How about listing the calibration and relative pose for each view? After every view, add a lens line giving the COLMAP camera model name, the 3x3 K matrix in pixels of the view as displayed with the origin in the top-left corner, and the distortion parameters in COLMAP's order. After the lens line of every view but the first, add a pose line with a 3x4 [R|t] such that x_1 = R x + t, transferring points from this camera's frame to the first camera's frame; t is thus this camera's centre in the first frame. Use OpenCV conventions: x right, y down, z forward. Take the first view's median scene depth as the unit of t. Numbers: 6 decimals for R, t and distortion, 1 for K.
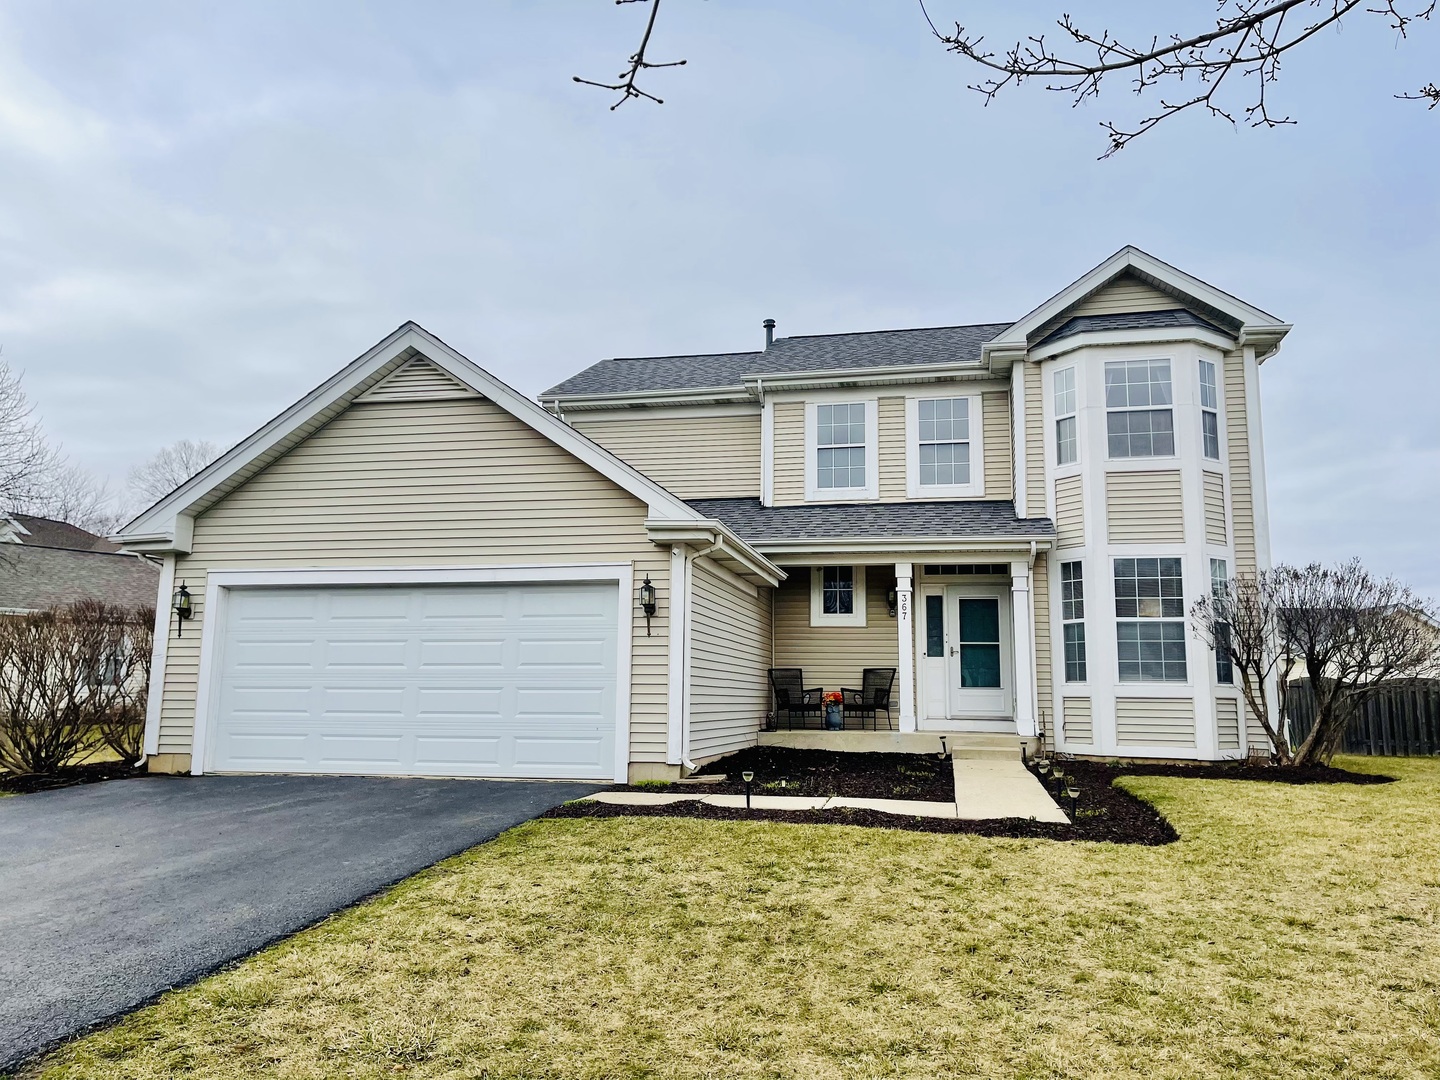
lens RADIAL K [[1074.3, 0, 723.1], [0, 1074.3, 528.3], [0, 0, 1]] dist [0.041716, -0.002089]
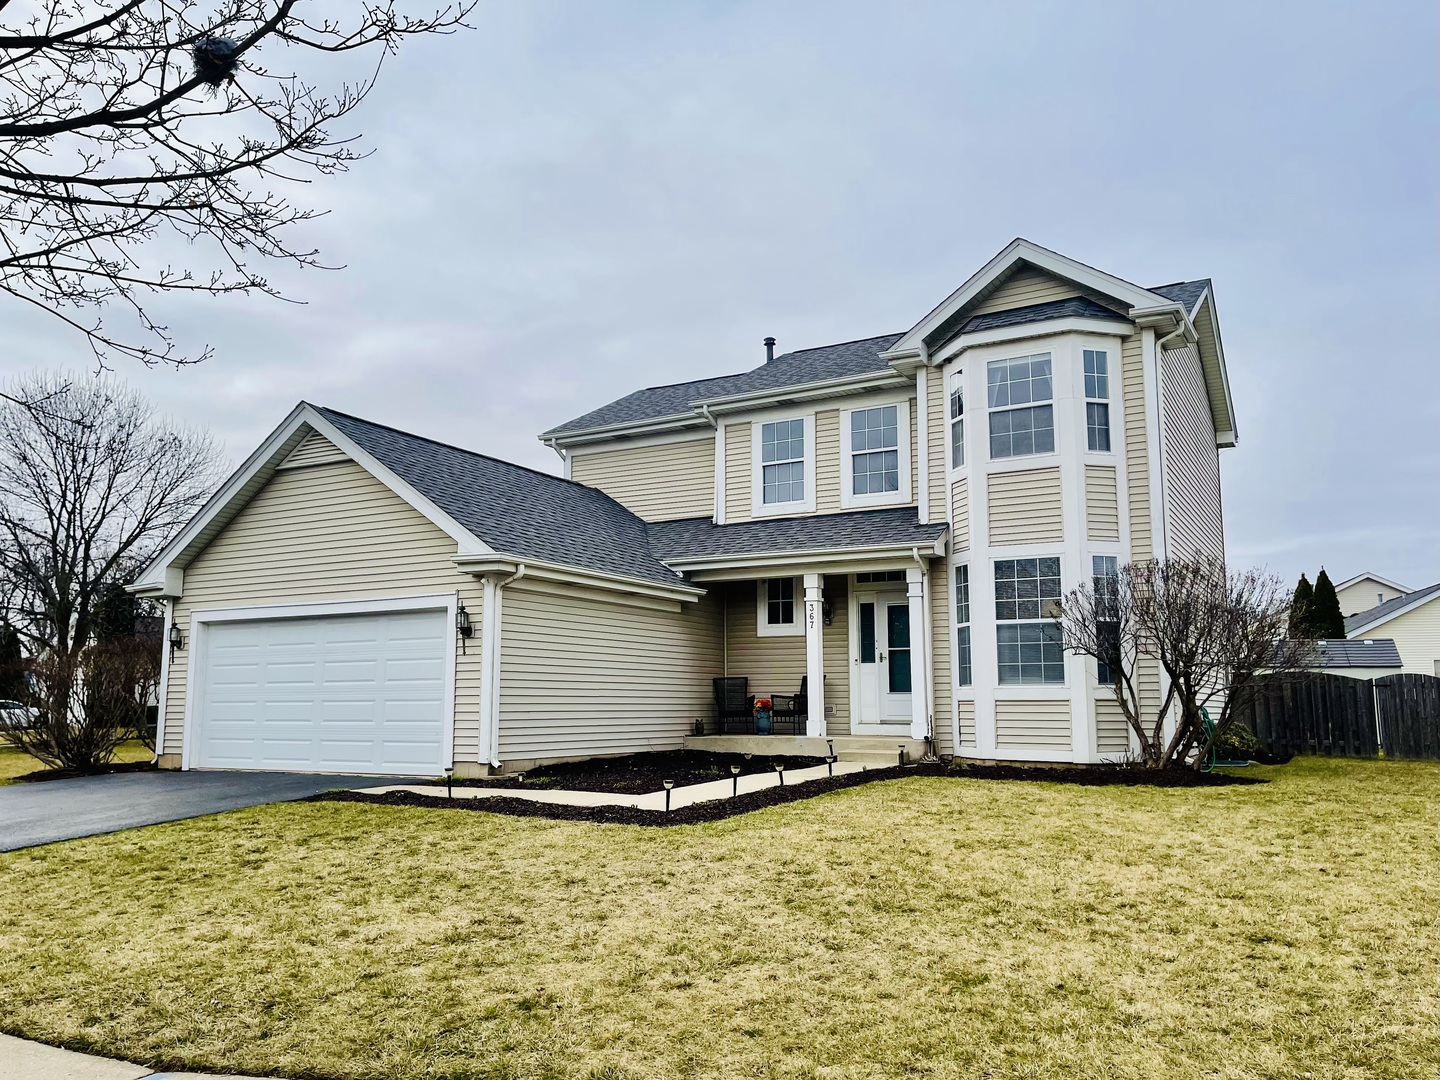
lens RADIAL K [[1128.0, 0, 718.8], [0, 1128.0, 546.5], [0, 0, 1]] dist [0.045201, 0.005054]
pose [[0.949520, -0.053908, -0.309039, 0.429407], [0.058896, 0.998241, 0.006827, -0.007001], [0.308127, -0.024683, 0.951025, -0.063456]]
